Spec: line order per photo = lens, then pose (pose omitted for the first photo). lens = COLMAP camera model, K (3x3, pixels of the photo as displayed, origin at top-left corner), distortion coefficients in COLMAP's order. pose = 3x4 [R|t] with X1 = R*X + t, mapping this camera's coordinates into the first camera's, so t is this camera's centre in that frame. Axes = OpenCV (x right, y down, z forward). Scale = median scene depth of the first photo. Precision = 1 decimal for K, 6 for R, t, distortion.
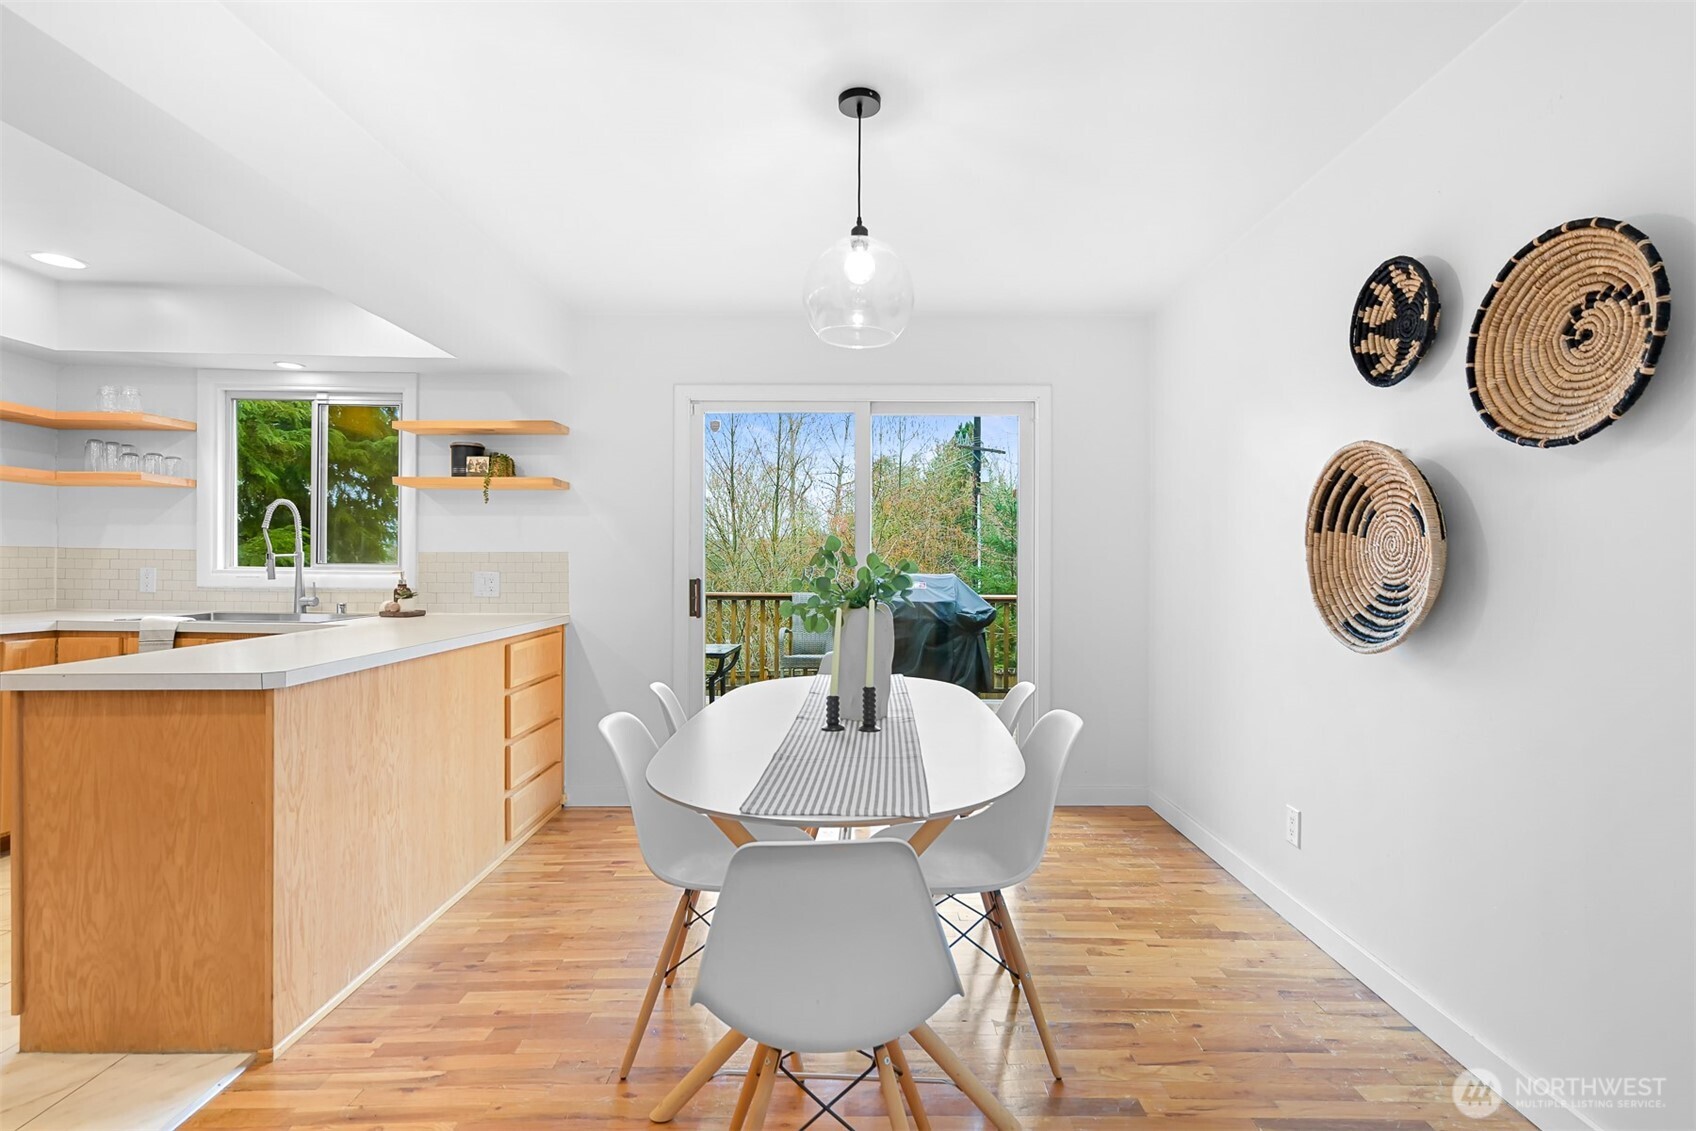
lens RADIAL K [[795.4, 0, 855.2], [0, 795.4, 565.0], [0, 0, 1]] dist [-0.000089, -0.002636]
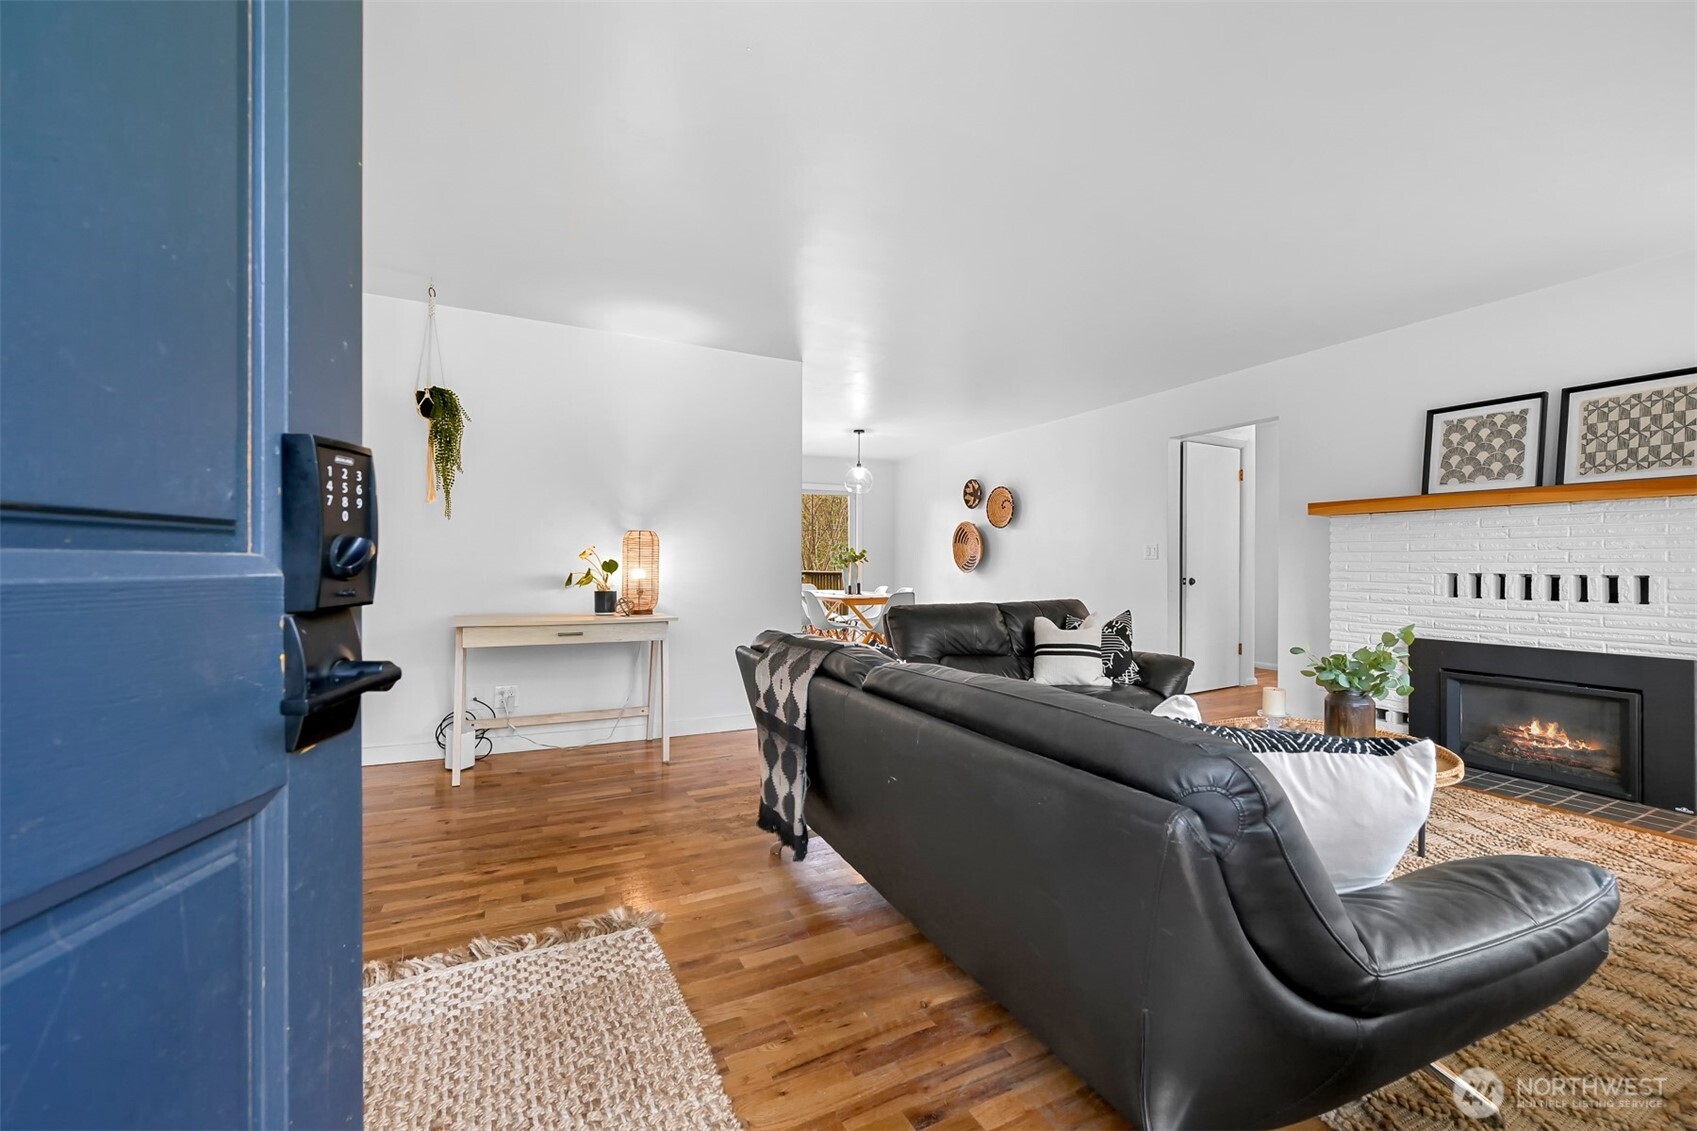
lens RADIAL K [[673.6, 0, 854.3], [0, 673.6, 562.1], [0, 0, 1]] dist [-0.003652, 0.001427]
pose [[0.901447, -0.005209, 0.432858, -1.292750], [0.001493, 0.999959, 0.008924, 0.022199], [-0.432887, -0.007398, 0.901418, -1.755005]]
